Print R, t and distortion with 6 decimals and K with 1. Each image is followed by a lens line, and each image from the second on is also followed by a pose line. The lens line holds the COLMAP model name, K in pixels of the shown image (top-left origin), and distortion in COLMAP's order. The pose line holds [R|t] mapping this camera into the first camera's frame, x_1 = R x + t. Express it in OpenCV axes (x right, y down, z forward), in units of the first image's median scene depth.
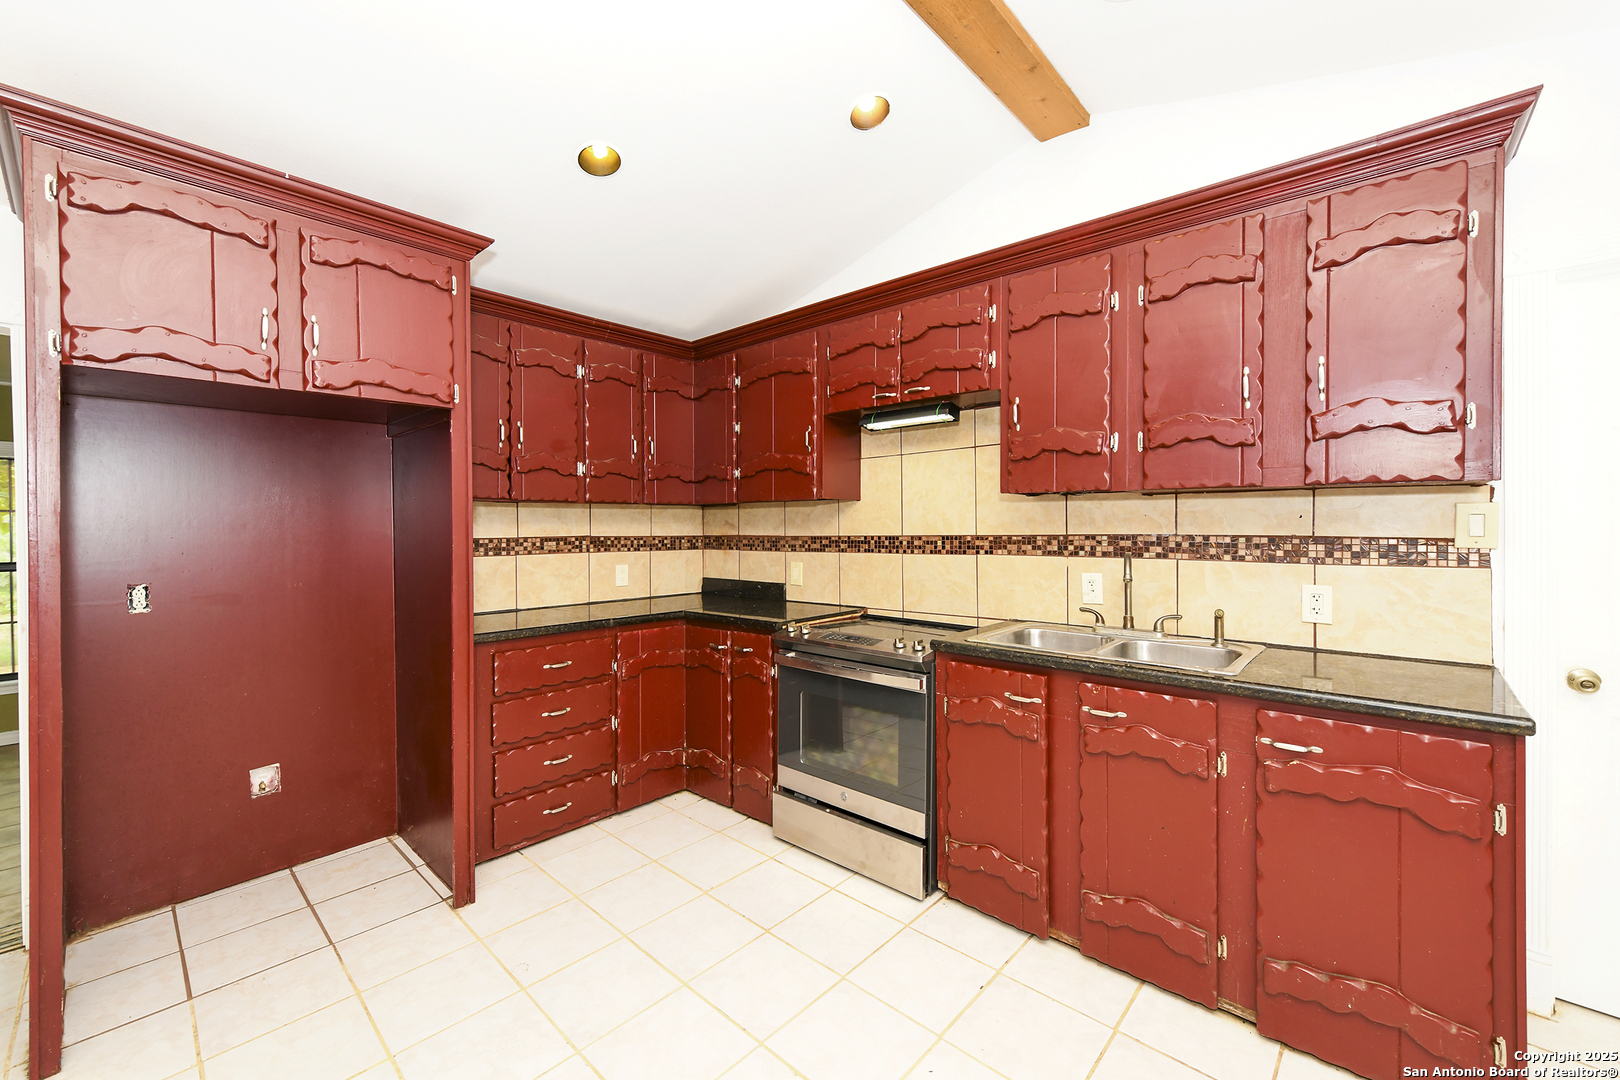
lens RADIAL K [[650.3, 0, 794.9], [0, 650.3, 529.3], [0, 0, 1]] dist [-0.006776, 0.000195]
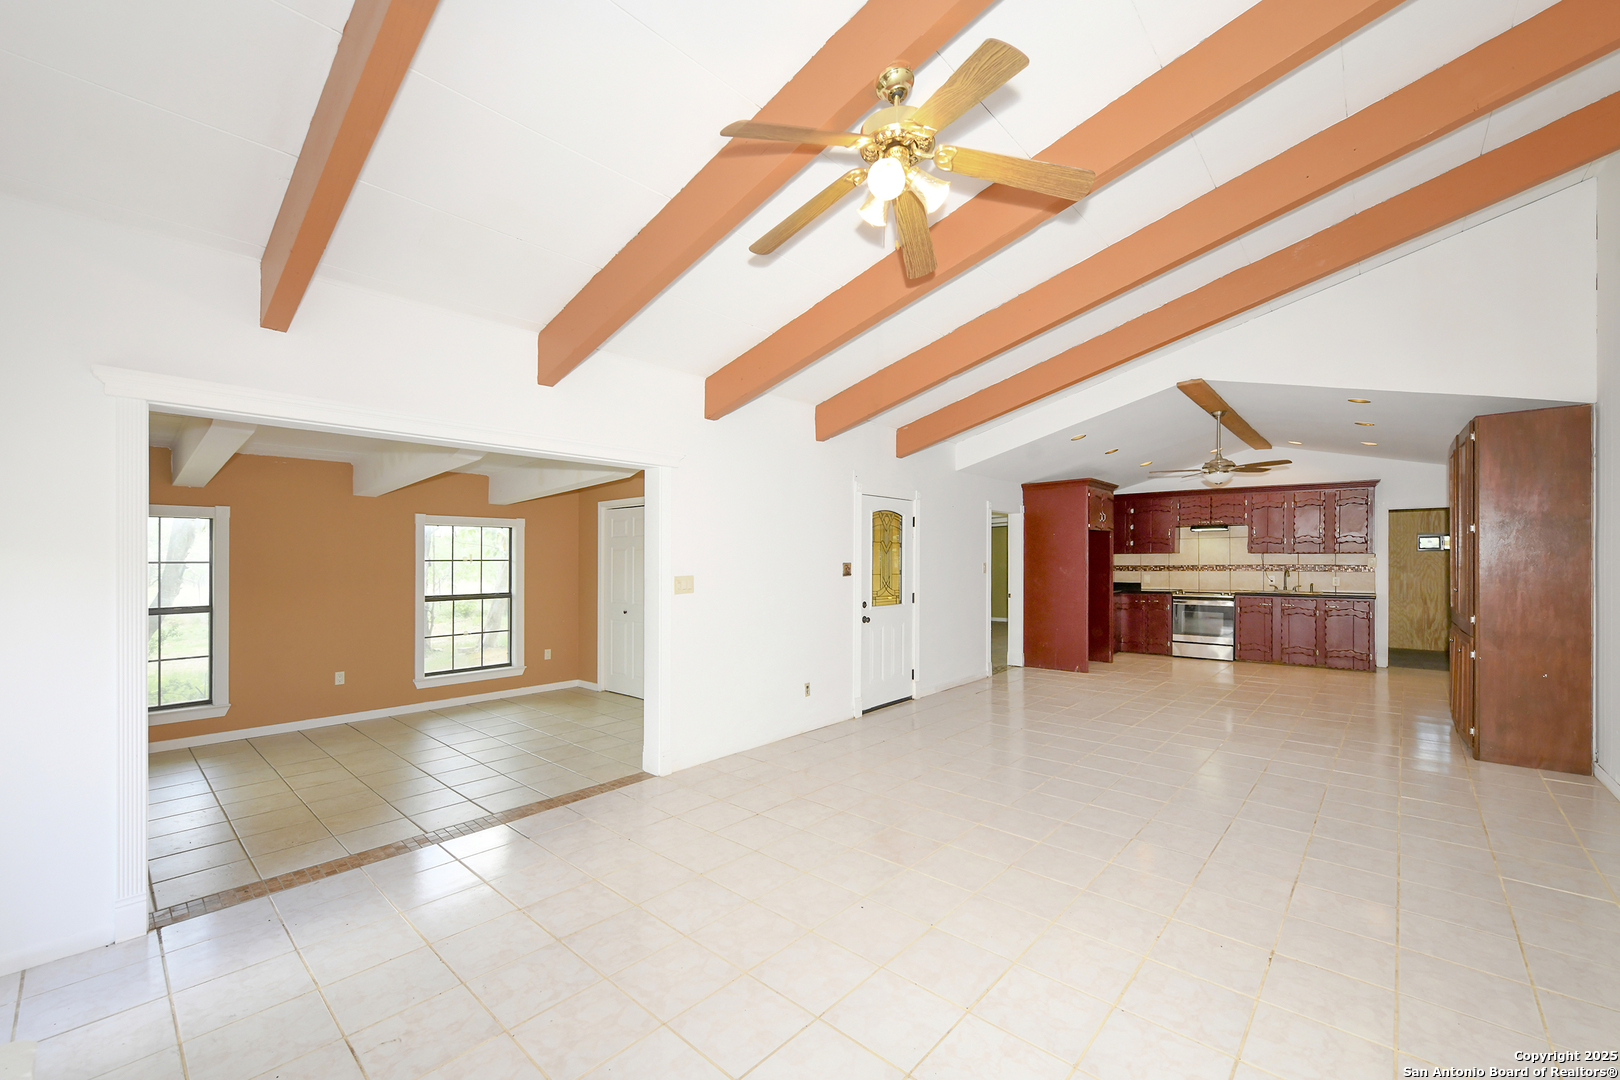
lens RADIAL K [[650.3, 0, 815.0], [0, 650.3, 554.3], [0, 0, 1]] dist [-0.006776, 0.000195]
pose [[0.999488, -0.003024, 0.031842, -2.093900], [0.003259, 0.999968, -0.007352, -0.028521], [-0.031819, 0.007452, 0.999466, -2.389132]]
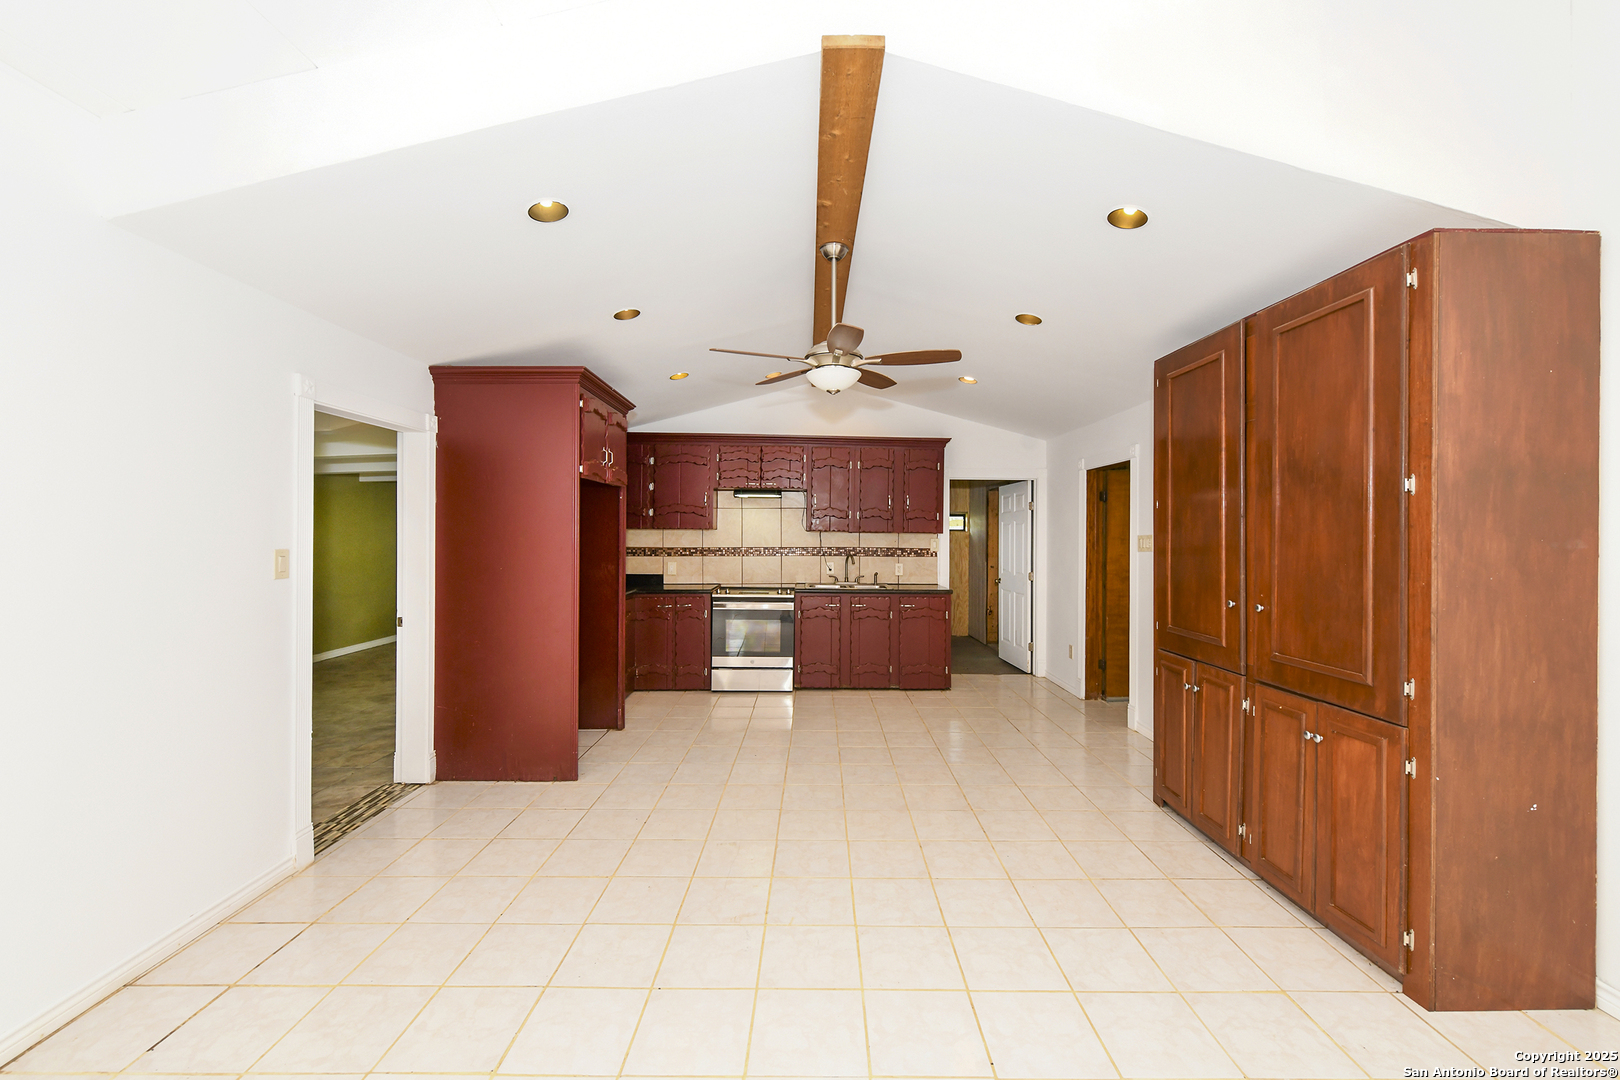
lens RADIAL K [[650.3, 0, 815.1], [0, 650.3, 555.4], [0, 0, 1]] dist [-0.006776, 0.000195]
pose [[0.724768, -0.015847, 0.688811, -1.330658], [-0.008055, 0.999472, 0.031470, -0.038568], [-0.688946, -0.028357, 0.724258, -0.798895]]
